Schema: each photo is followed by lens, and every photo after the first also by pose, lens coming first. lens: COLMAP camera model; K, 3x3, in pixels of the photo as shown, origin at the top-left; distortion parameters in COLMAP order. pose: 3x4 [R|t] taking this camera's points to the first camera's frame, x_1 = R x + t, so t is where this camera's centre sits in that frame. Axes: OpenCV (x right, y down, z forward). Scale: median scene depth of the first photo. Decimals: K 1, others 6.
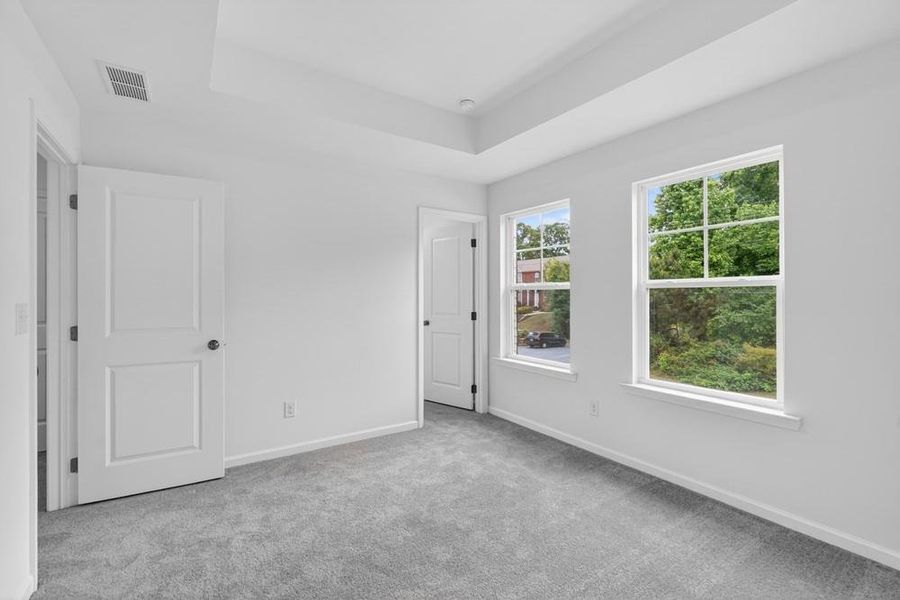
lens RADIAL K [[396.5, 0, 447.9], [0, 396.5, 295.5], [0, 0, 1]] dist [-0.019987, 0.008198]
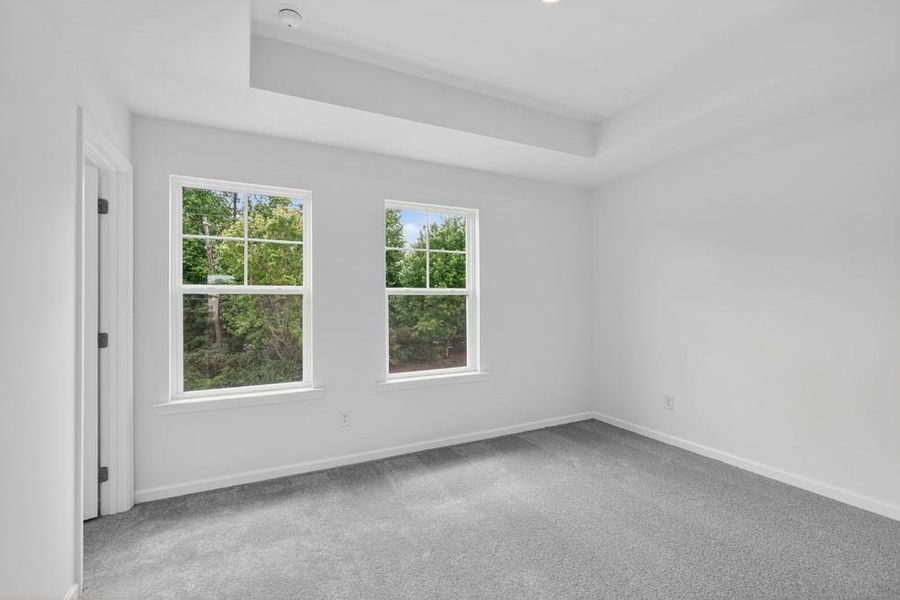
lens RADIAL K [[344.5, 0, 449.9], [0, 344.5, 298.3], [0, 0, 1]] dist [-0.000477, 0.004417]
pose [[0.176843, 0.003526, 0.984233, -0.411138], [0.006790, 0.999965, -0.004803, -0.002160], [-0.984216, 0.007532, 0.176813, 0.587031]]
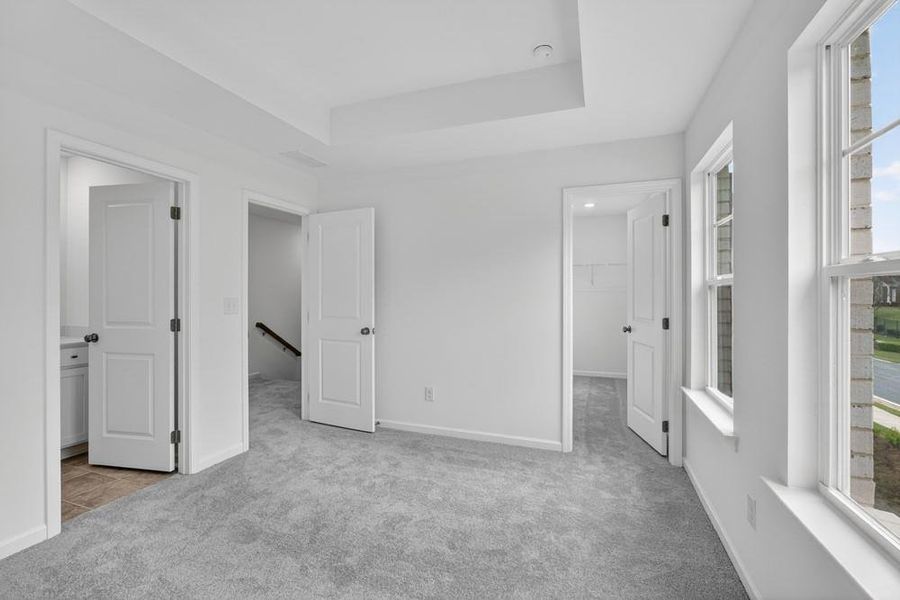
lens RADIAL K [[396.5, 0, 447.9], [0, 396.5, 295.5], [0, 0, 1]] dist [-0.019987, 0.008198]
pose [[0.583737, 0.005497, -0.811925, 0.535897], [-0.001610, 0.999983, 0.005613, -0.003043], [0.811942, -0.001969, 0.583735, 0.359307]]
